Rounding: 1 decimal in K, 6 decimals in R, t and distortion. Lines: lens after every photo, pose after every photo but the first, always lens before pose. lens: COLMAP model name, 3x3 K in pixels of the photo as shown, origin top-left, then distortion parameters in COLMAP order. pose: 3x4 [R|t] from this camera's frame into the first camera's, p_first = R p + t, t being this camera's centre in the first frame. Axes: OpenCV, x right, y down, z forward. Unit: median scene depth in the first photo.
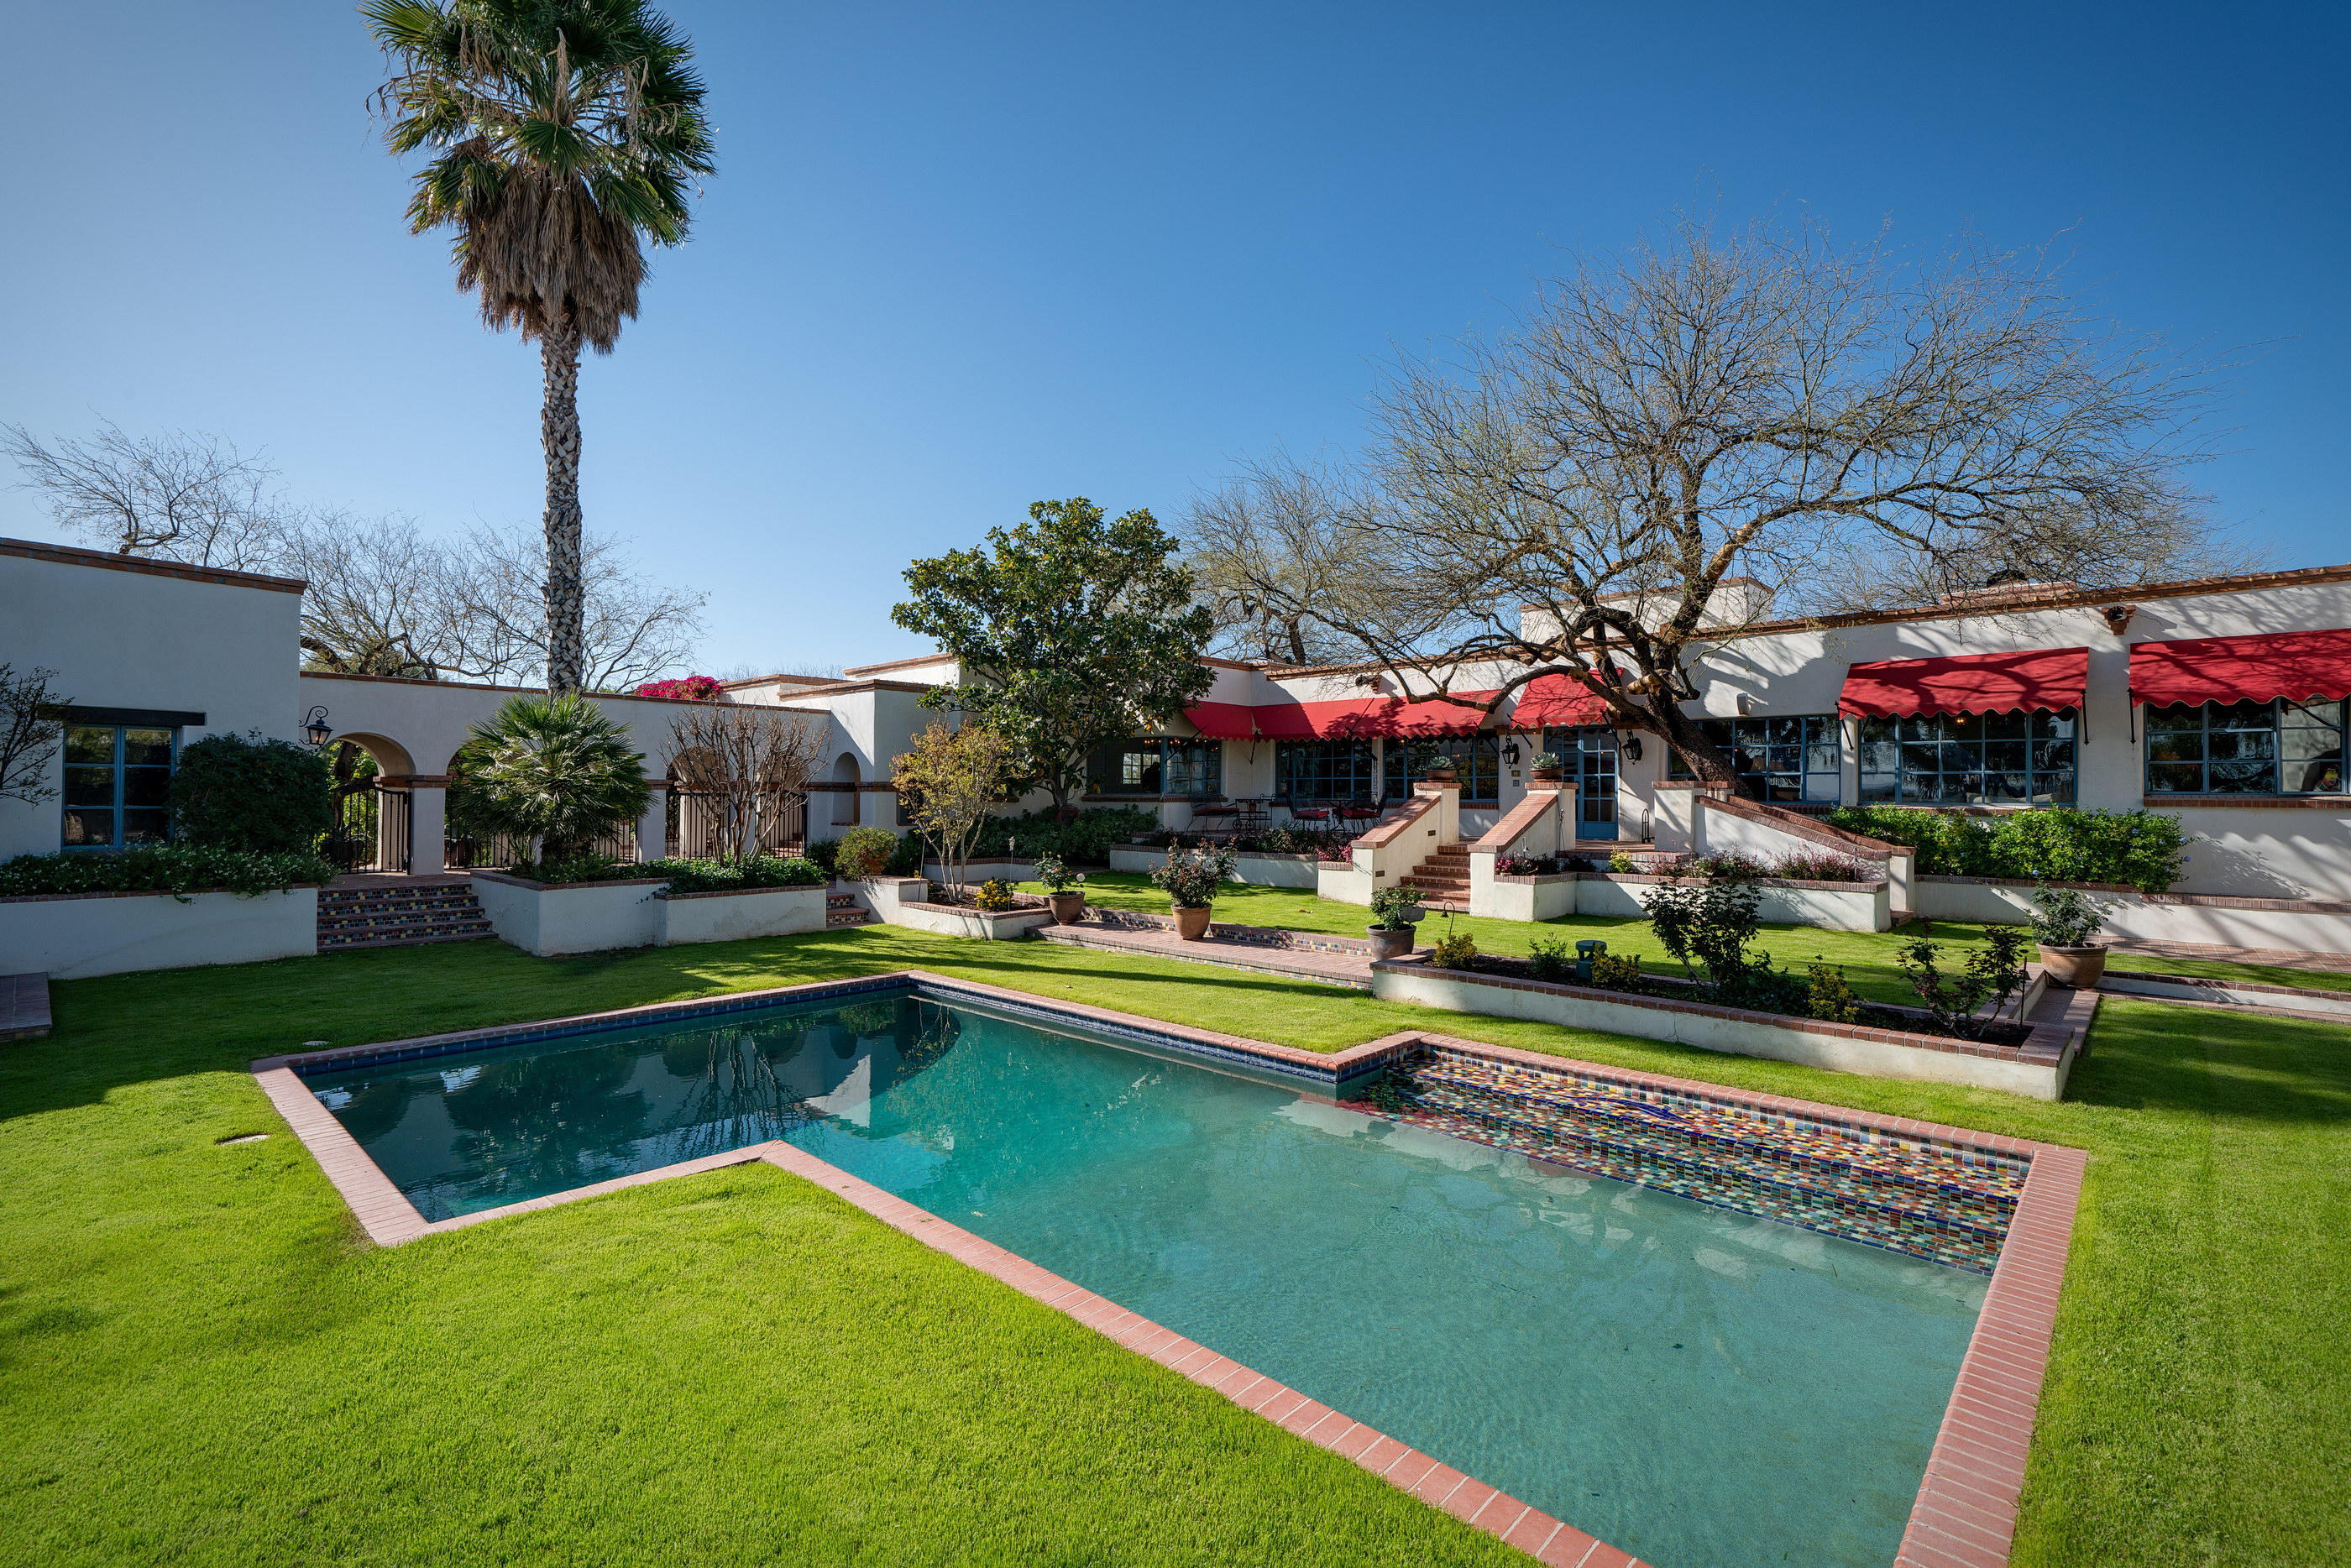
lens RADIAL K [[1058.0, 0, 1179.4], [0, 1058.0, 794.1], [0, 0, 1]] dist [0.002900, 0.001165]
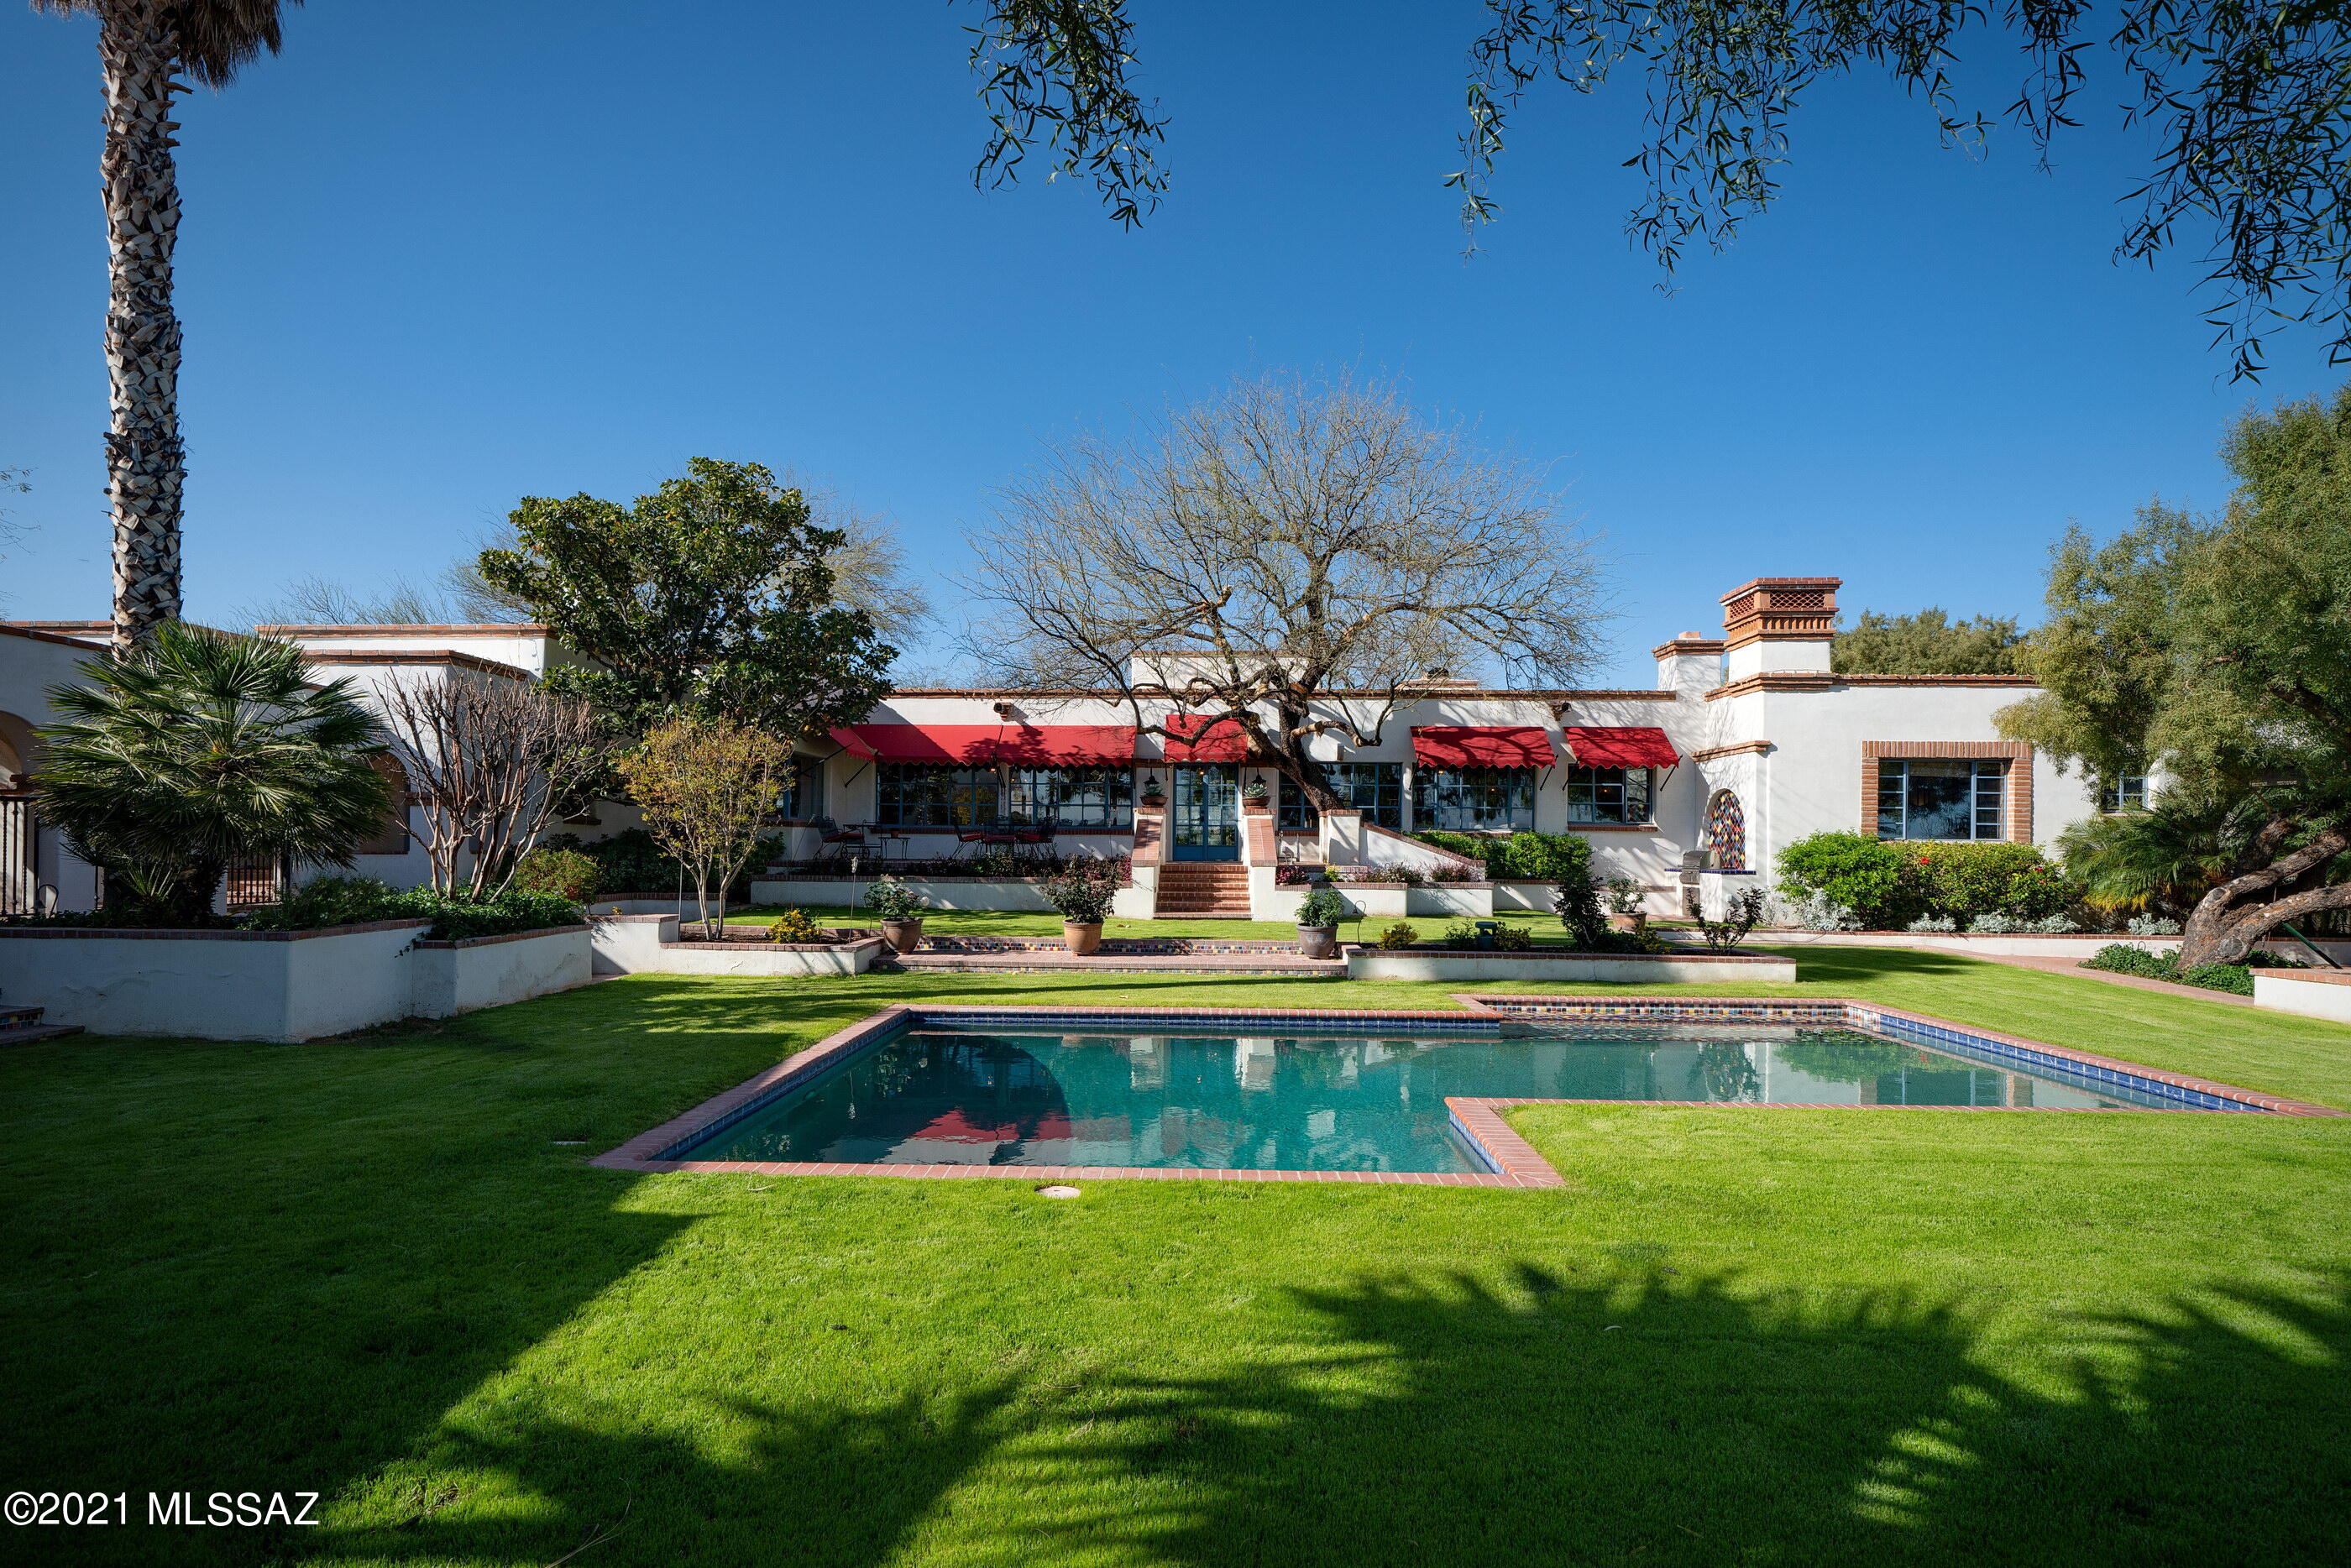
lens RADIAL K [[1058.0, 0, 1281.4], [0, 1058.0, 836.6], [0, 0, 1]] dist [0.002900, 0.001165]
pose [[0.748864, 0.002622, 0.662718, -0.459708], [-0.005033, 0.999986, 0.001731, 0.019797], [-0.662704, -0.004631, 0.748867, 0.108189]]
